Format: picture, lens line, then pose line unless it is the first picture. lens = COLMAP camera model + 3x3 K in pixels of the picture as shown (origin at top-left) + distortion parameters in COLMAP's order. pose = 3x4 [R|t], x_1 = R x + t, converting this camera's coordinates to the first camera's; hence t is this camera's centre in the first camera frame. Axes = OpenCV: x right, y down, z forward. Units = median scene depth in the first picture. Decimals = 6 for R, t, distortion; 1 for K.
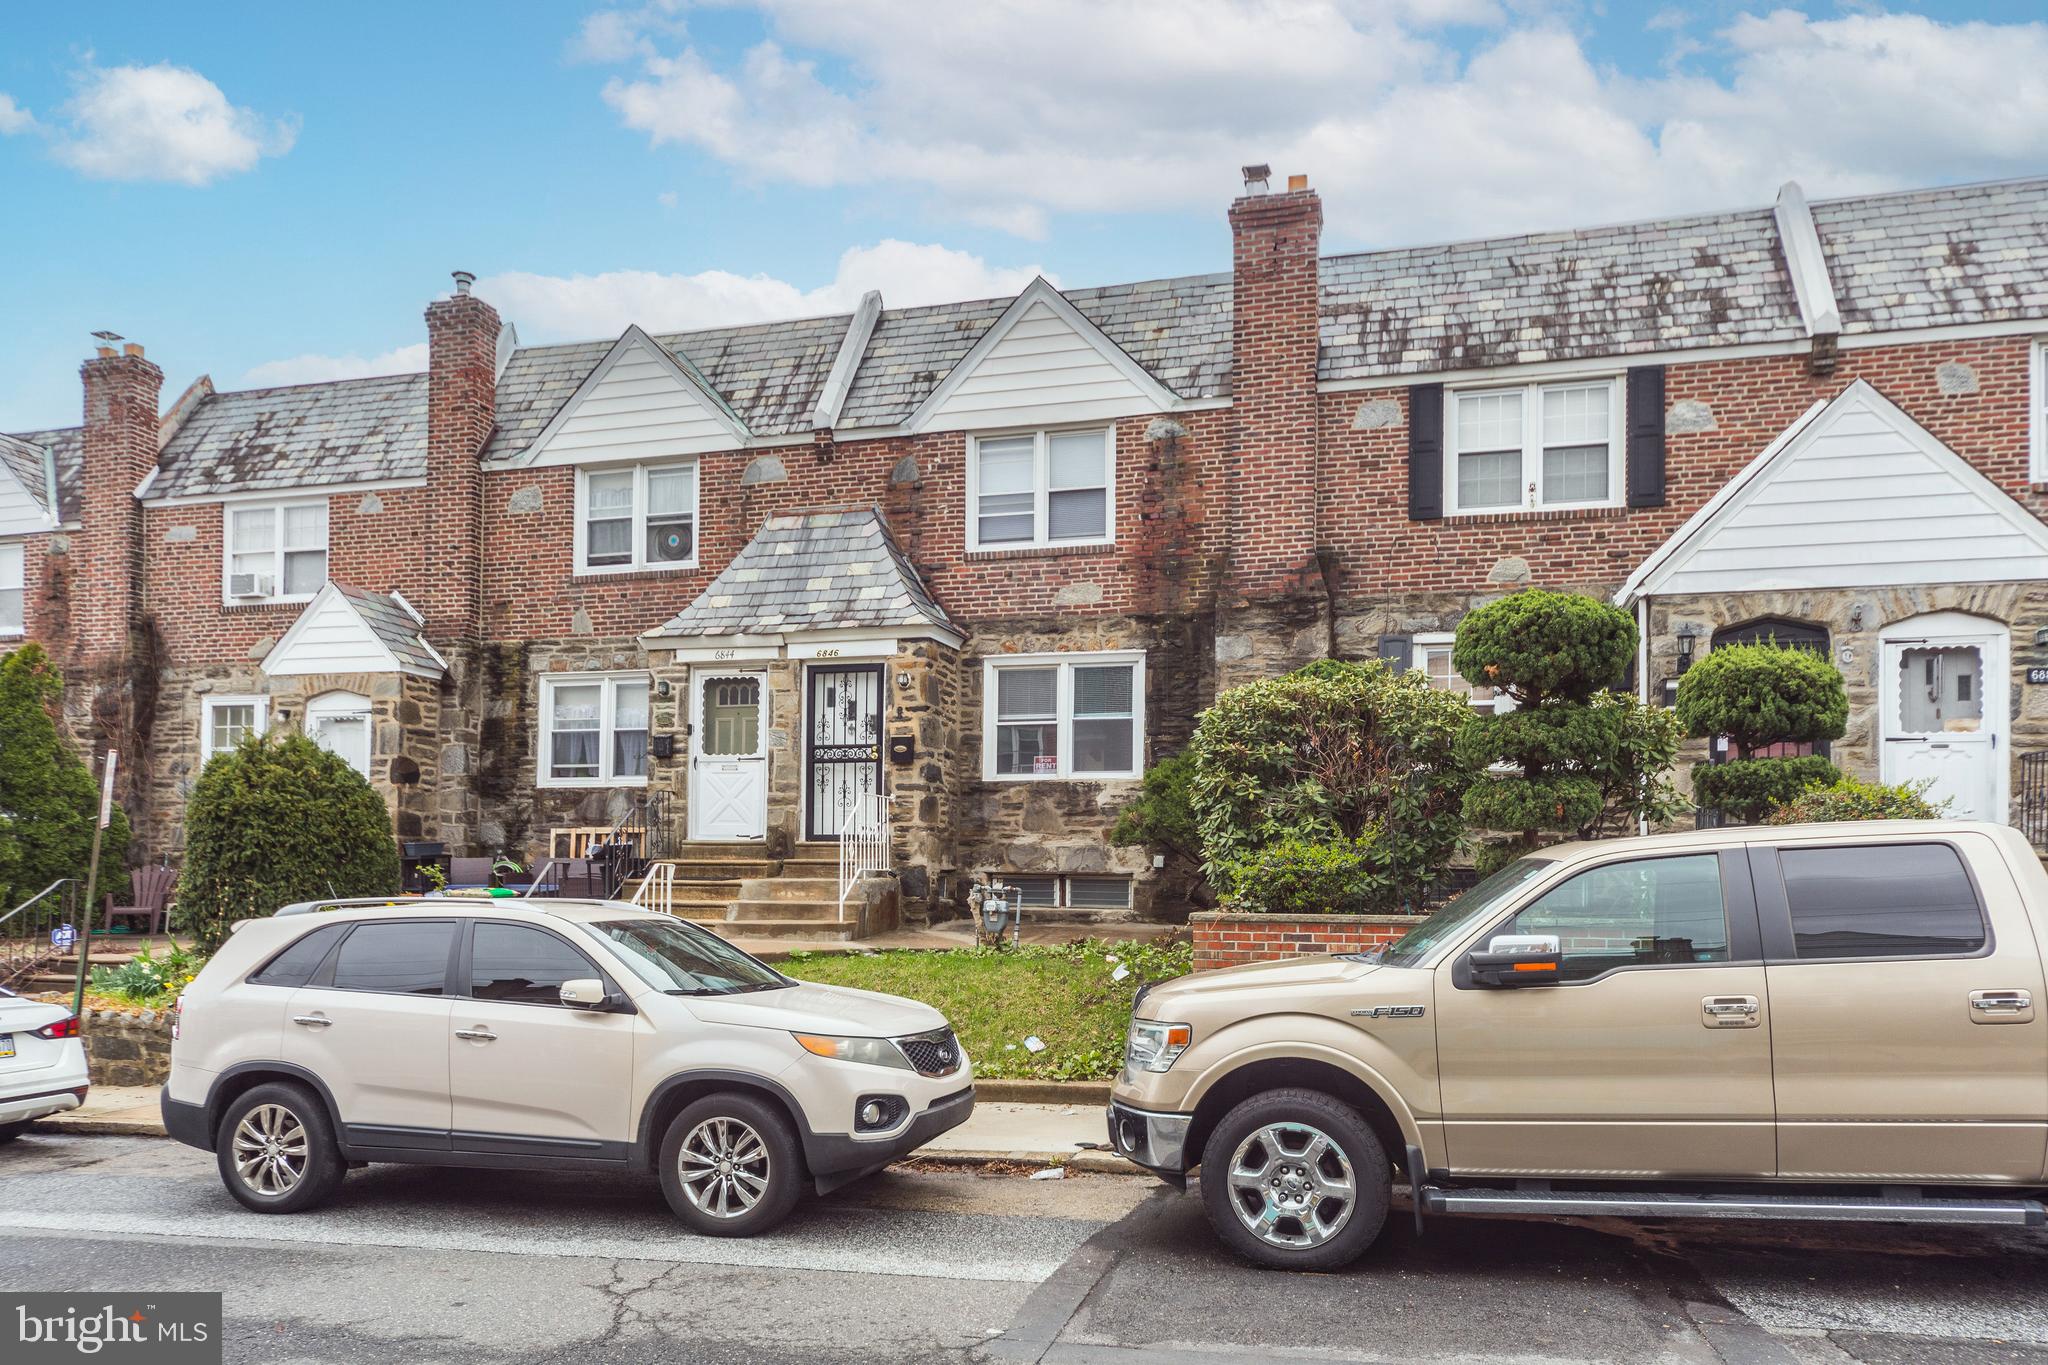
lens RADIAL K [[1428.9, 0, 973.7], [0, 1428.9, 739.9], [0, 0, 1]] dist [0.004000, -0.001513]
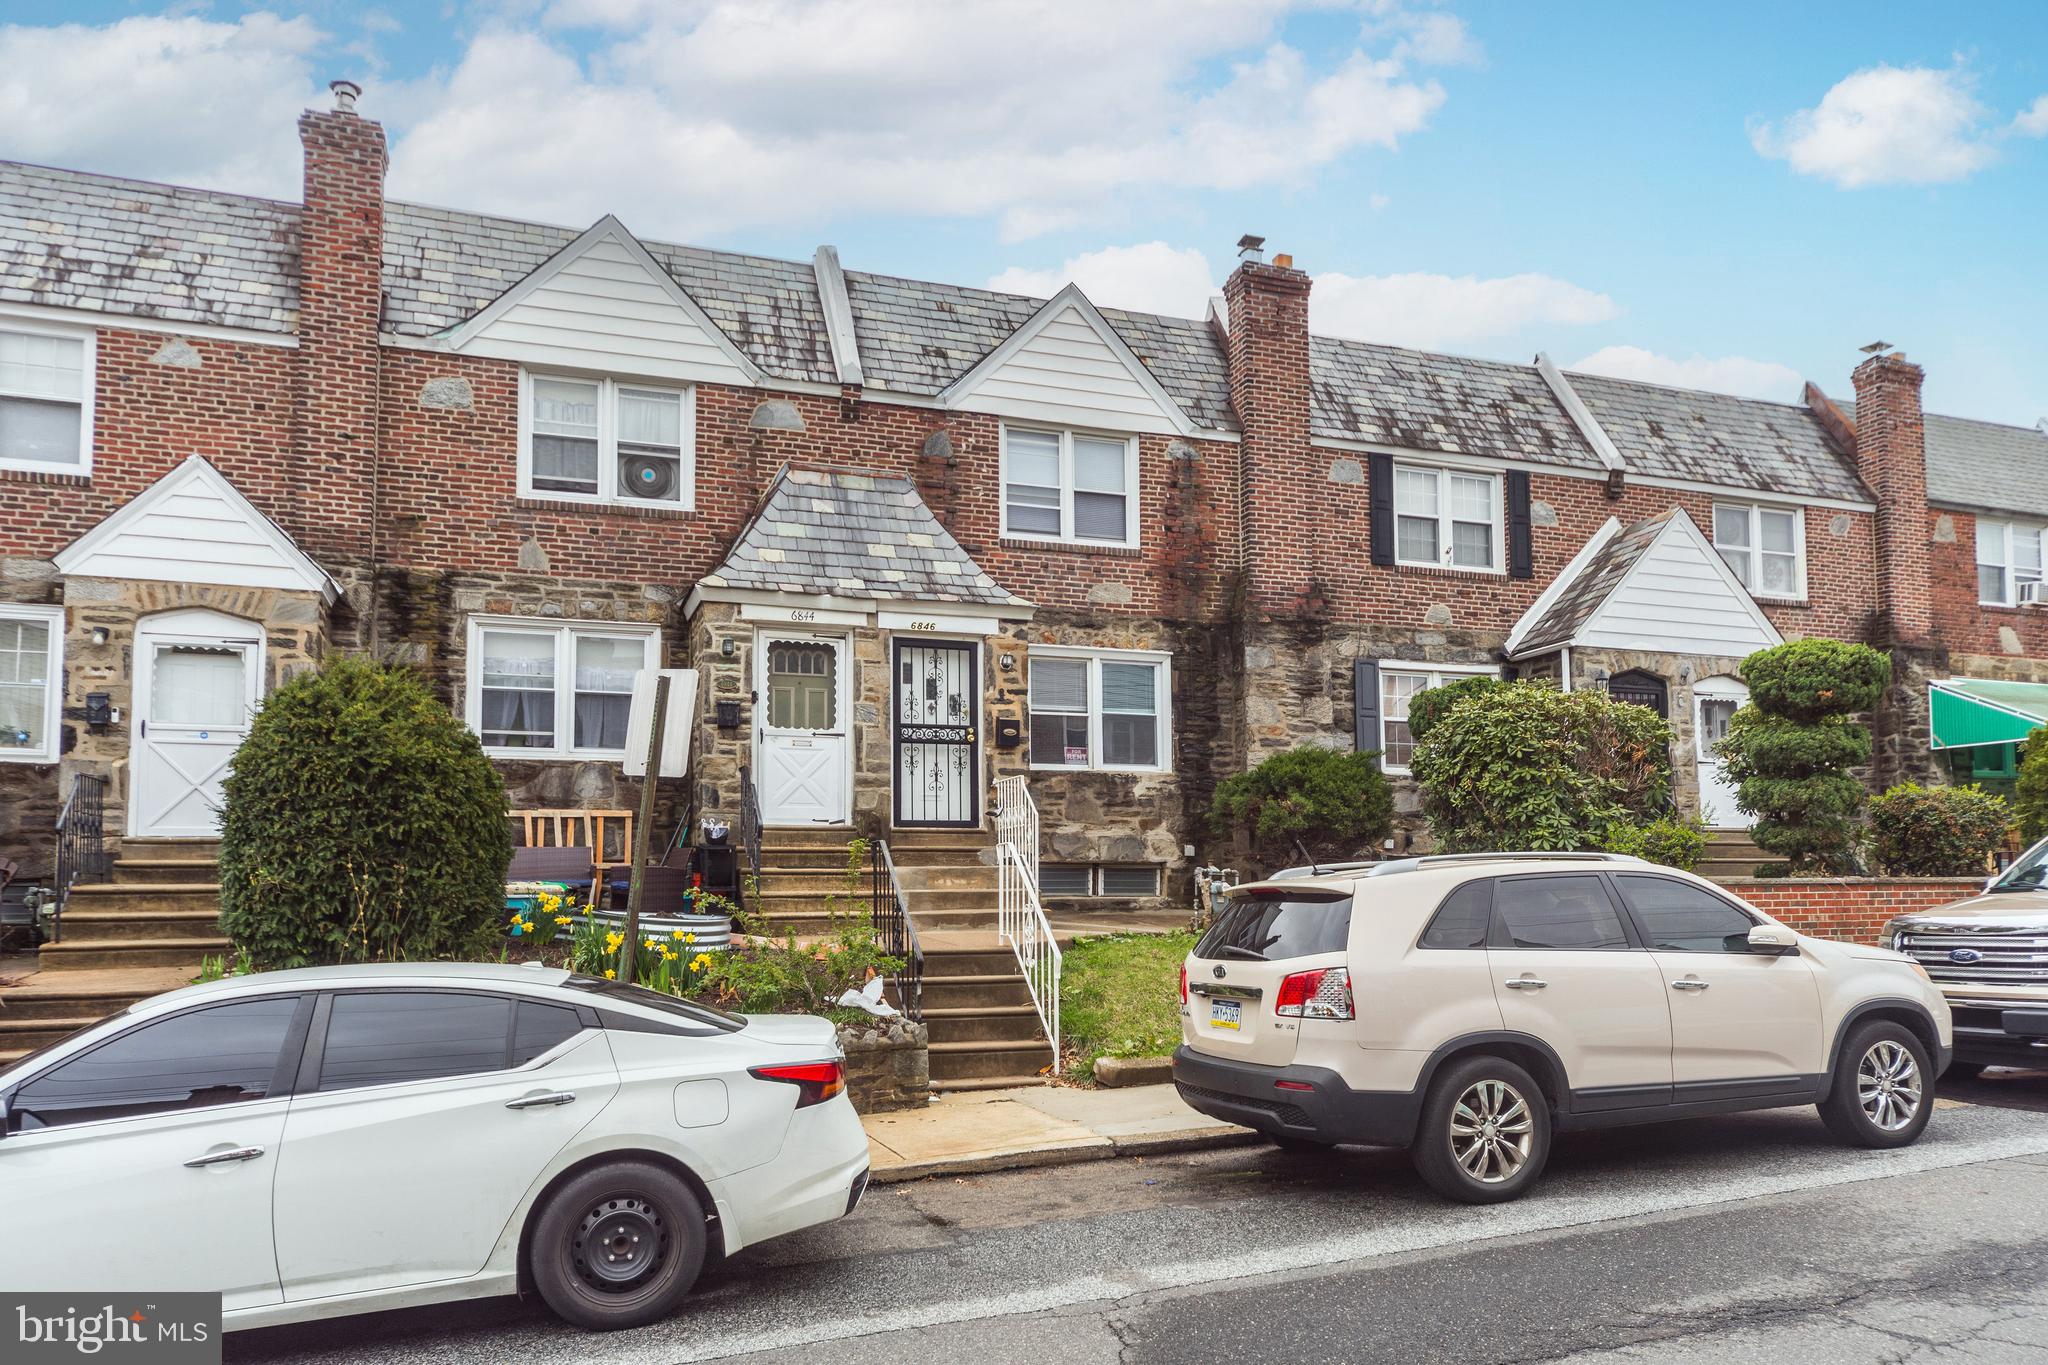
lens RADIAL K [[1428.9, 0, 1020.2], [0, 1428.9, 686.5], [0, 0, 1]] dist [0.004000, -0.001513]
pose [[0.799523, 0.073502, 0.596122, -0.599432], [-0.042408, 0.996915, -0.066041, 0.037508], [-0.599137, 0.027521, 0.800173, 0.211186]]
